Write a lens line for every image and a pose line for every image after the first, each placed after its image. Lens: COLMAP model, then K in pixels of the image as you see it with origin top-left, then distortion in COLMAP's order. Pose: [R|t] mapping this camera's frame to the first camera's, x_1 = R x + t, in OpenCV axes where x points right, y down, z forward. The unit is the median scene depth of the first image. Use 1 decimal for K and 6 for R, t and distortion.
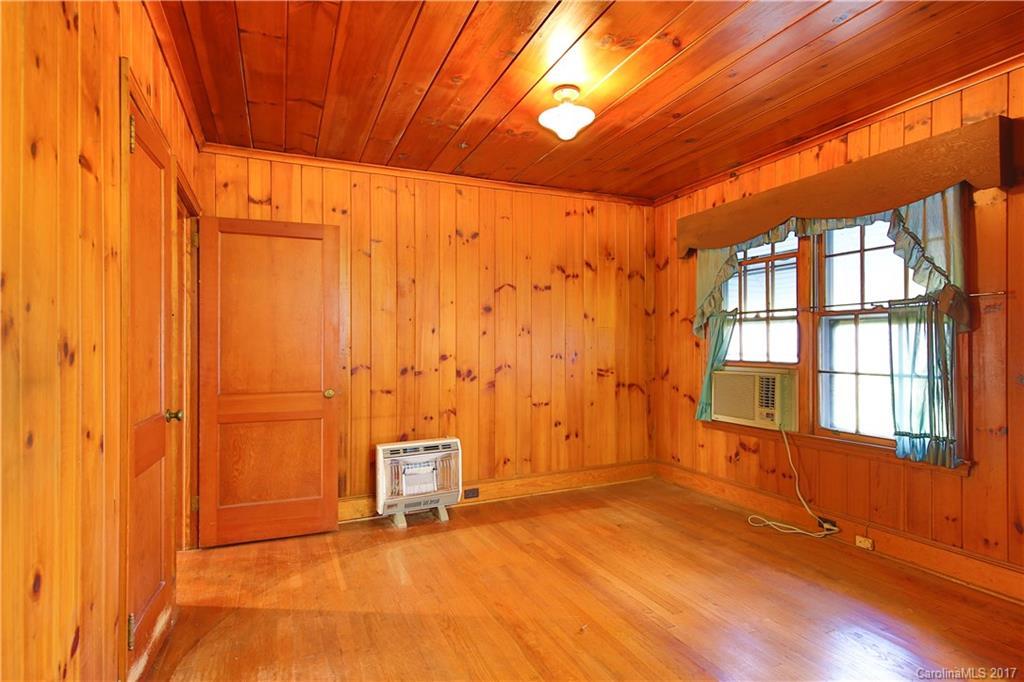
lens RADIAL K [[528.4, 0, 512.0], [0, 528.4, 341.0], [0, 0, 1]] dist [0.031463, 0.000005]
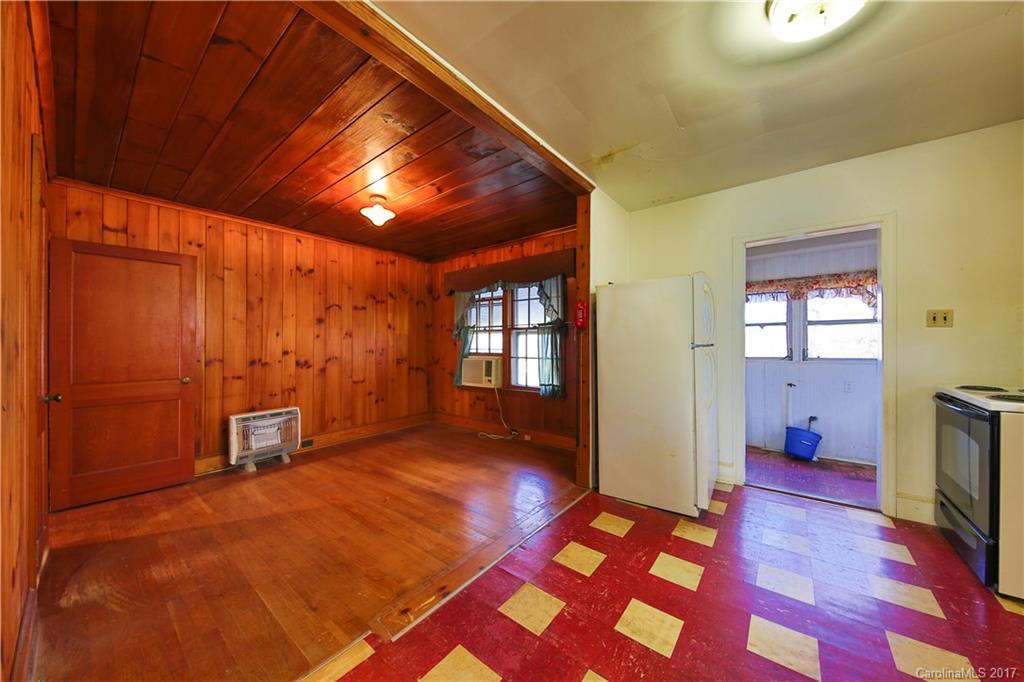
lens RADIAL K [[346.8, 0, 525.7], [0, 346.8, 341.6], [0, 0, 1]] dist [-0.000056, -0.004957]
pose [[0.870704, 0.004396, 0.491789, -0.025414], [-0.004269, 0.999990, -0.001381, -0.001252], [-0.491790, -0.000897, 0.870714, -0.177014]]
